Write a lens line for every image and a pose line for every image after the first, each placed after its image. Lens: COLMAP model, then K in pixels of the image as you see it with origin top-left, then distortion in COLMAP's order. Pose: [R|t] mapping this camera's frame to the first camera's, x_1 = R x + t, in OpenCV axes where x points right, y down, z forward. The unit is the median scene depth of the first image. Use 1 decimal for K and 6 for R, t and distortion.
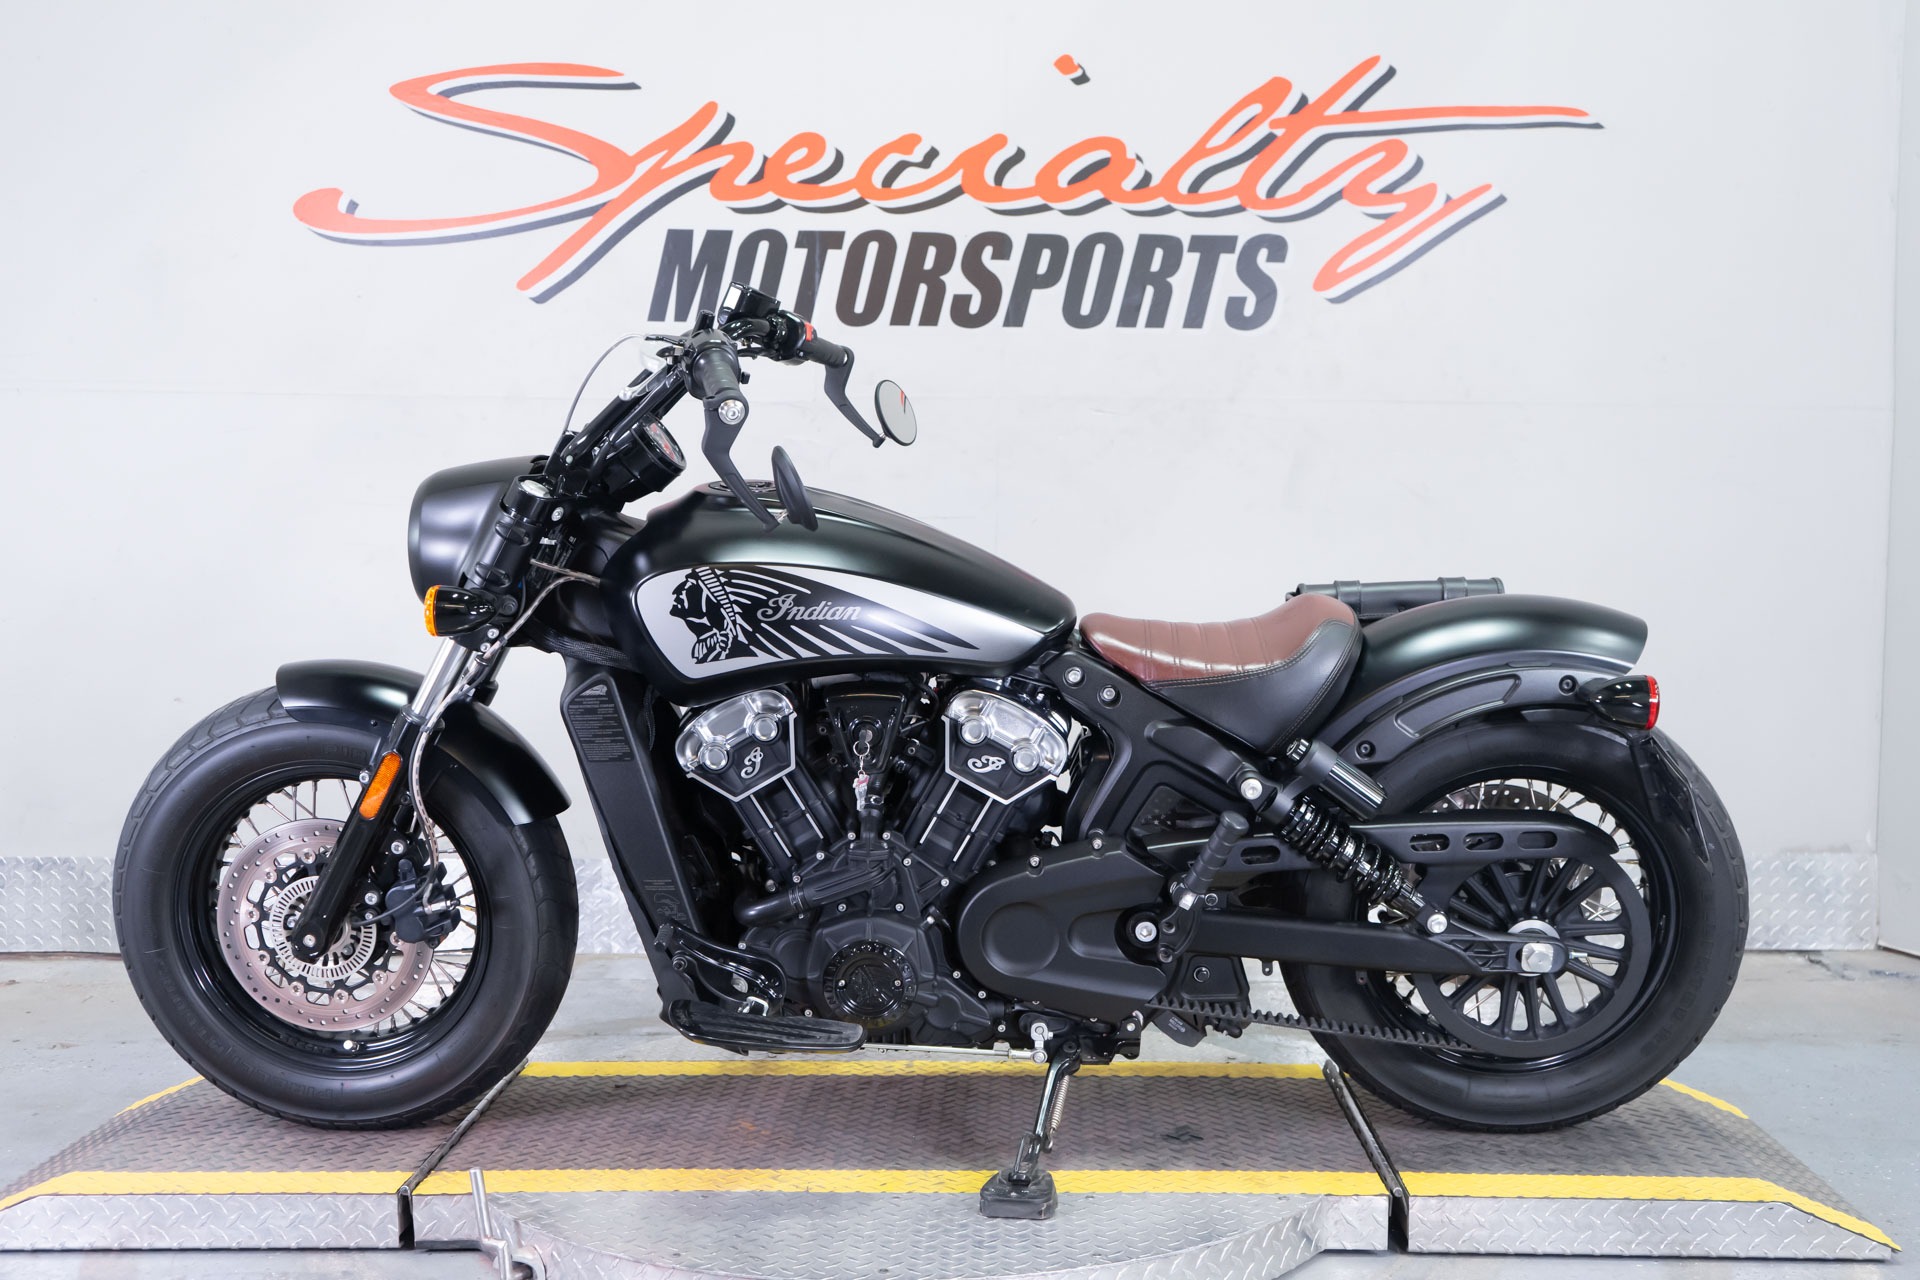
lens RADIAL K [[2076.7, 0, 960.0], [0, 2076.7, 640.0], [0, 0, 1]] dist [-0.000799, 0.034439]
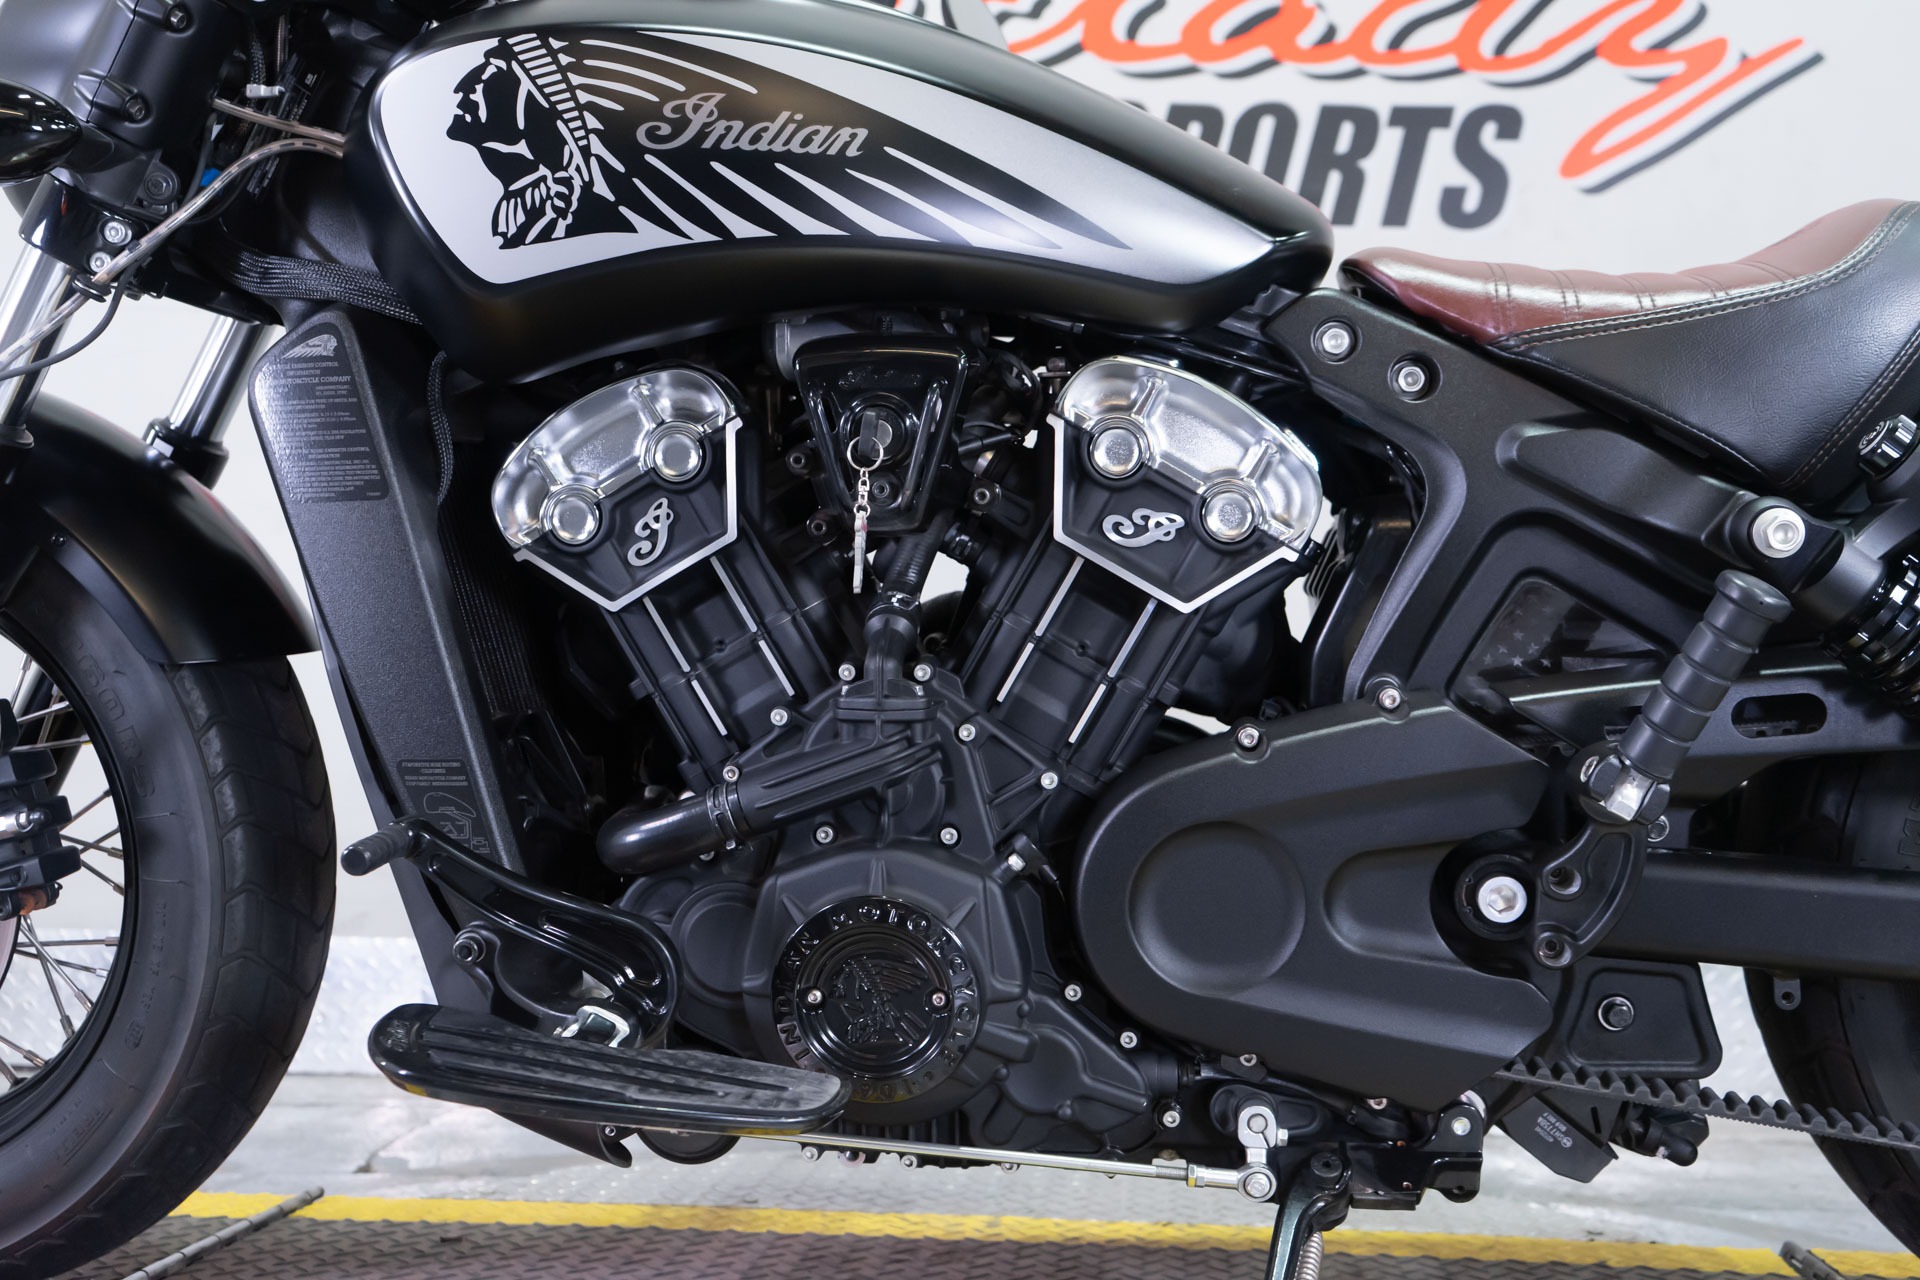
lens RADIAL K [[1827.6, 0, 960.0], [0, 1827.6, 640.0], [0, 0, 1]] dist [0.006656, 0.006068]
pose [[0.998233, 0.011469, -0.058303, -0.003814], [-0.019375, 0.990395, -0.136902, 0.140779], [0.056172, 0.137790, 0.988867, 0.597258]]
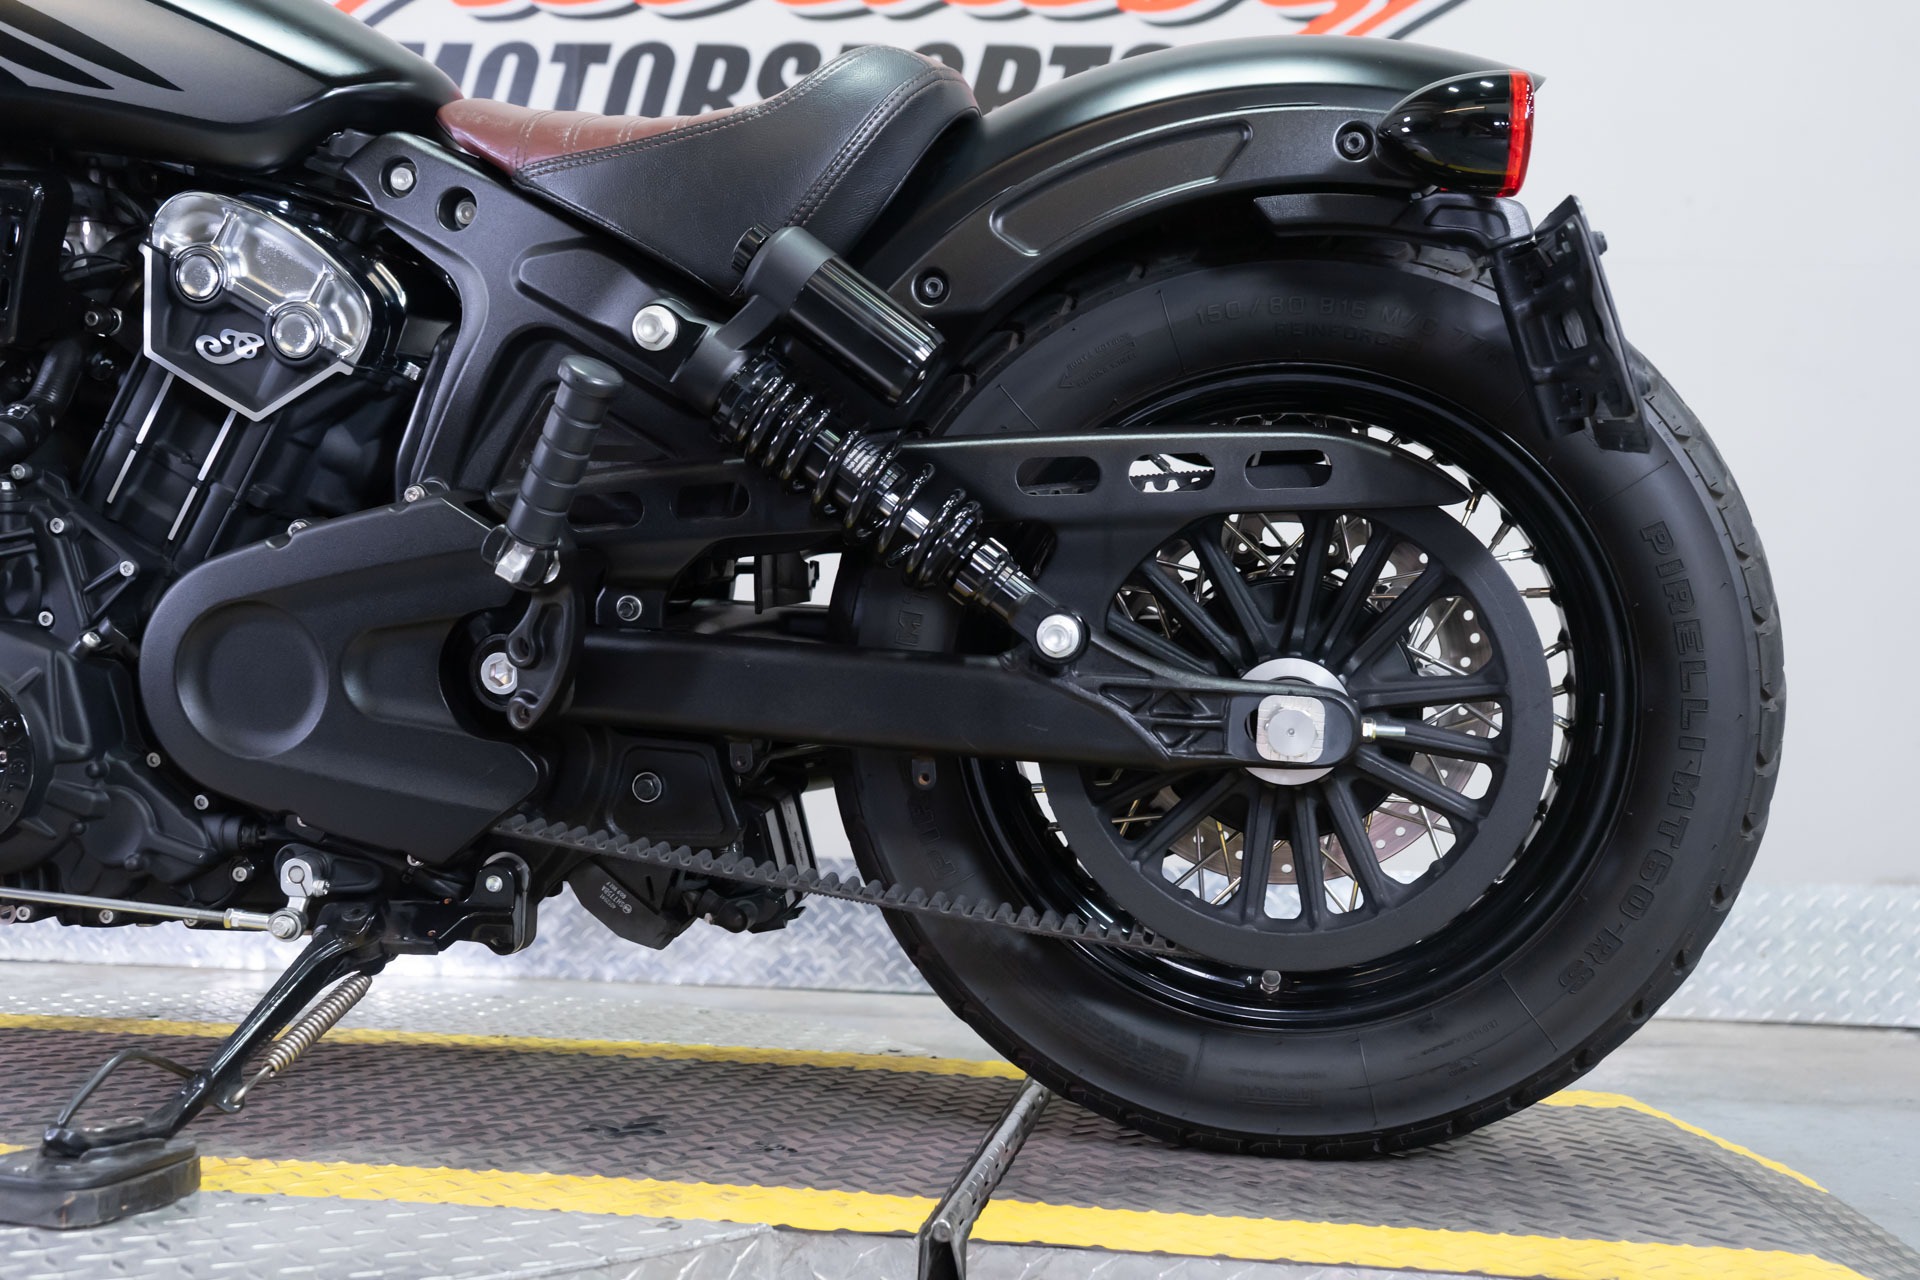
lens RADIAL K [[1827.6, 0, 960.0], [0, 1827.6, 640.0], [0, 0, 1]] dist [0.006656, 0.006068]
pose [[0.995187, 0.022282, -0.095426, 0.237517], [-0.034828, 0.990651, -0.131899, 0.185195], [0.091595, 0.134588, 0.986659, 0.576657]]
